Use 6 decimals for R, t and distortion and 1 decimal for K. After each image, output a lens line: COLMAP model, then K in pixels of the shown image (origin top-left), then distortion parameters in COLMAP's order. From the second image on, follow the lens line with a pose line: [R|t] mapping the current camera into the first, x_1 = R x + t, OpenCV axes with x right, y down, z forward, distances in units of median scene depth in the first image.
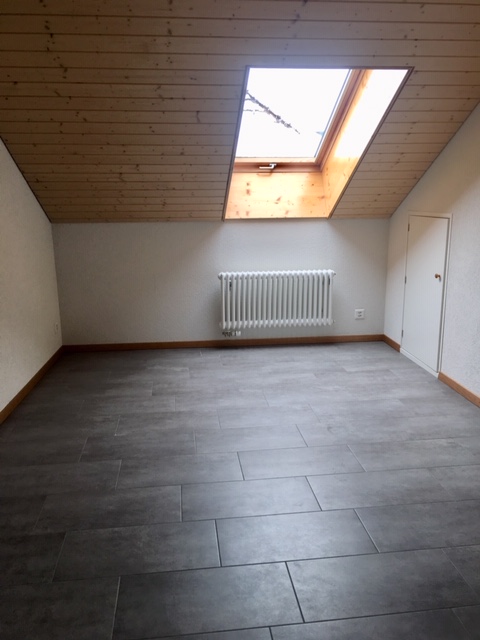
lens RADIAL K [[546.1, 0, 239.5], [0, 546.1, 319.7], [0, 0, 1]] dist [0.062650, -0.058768]
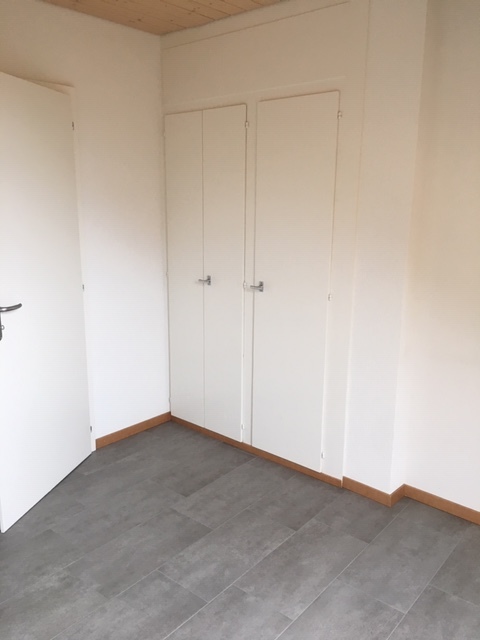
lens RADIAL K [[546.1, 0, 239.8], [0, 546.1, 320.0], [0, 0, 1]] dist [0.062650, -0.058768]
pose [[-0.728356, 0.142365, -0.670246, 0.440446], [-0.161433, 0.914988, 0.369779, -0.388681], [0.665910, 0.377530, -0.643455, 1.387201]]
